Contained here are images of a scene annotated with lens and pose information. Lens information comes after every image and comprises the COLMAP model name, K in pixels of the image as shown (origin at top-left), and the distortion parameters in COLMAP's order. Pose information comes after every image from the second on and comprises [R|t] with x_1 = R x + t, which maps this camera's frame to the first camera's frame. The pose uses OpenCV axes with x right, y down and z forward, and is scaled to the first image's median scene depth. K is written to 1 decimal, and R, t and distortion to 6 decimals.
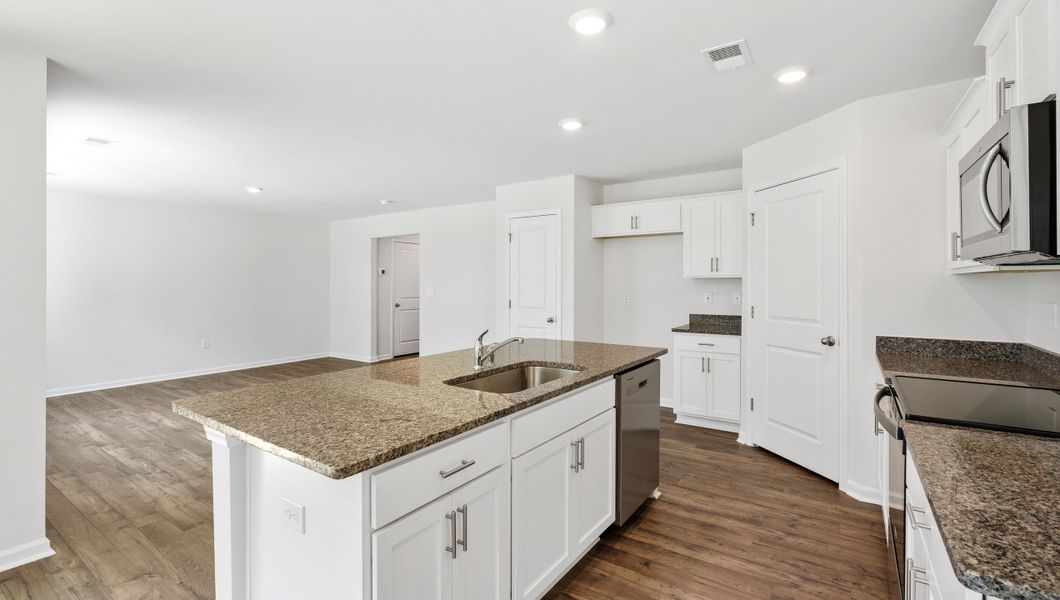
lens RADIAL K [[477.4, 0, 504.9], [0, 477.4, 277.6], [0, 0, 1]] dist [0.005246, 0.001052]
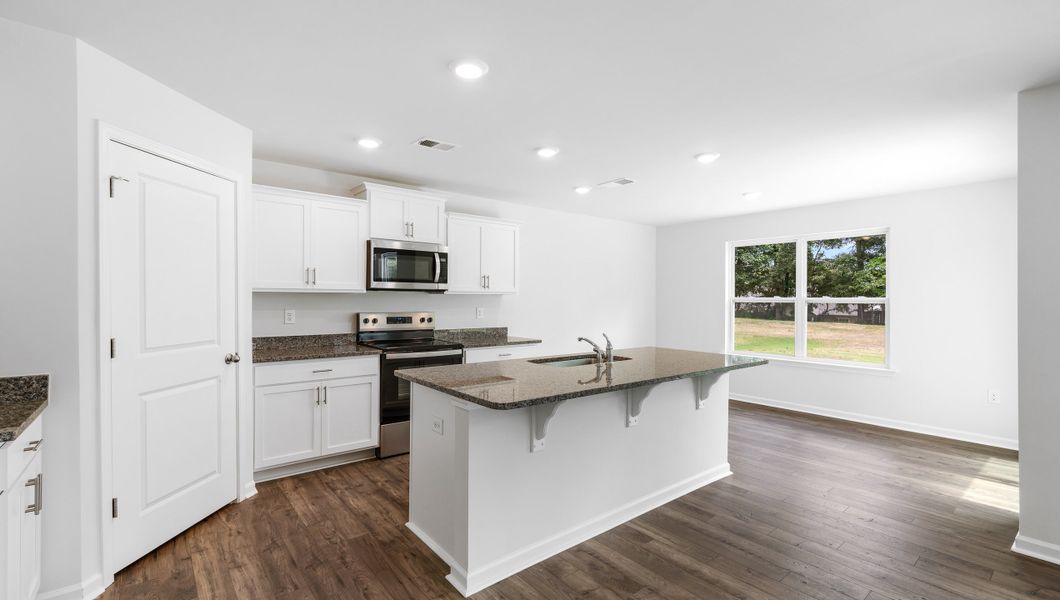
lens RADIAL K [[456.8, 0, 533.0], [0, 456.8, 301.6], [0, 0, 1]] dist [0.006051, -0.002075]
pose [[-0.971892, -0.002433, 0.235413, -0.124178], [-0.004467, 0.999957, -0.008108, 0.022660], [-0.235383, -0.008931, -0.971862, 1.749956]]
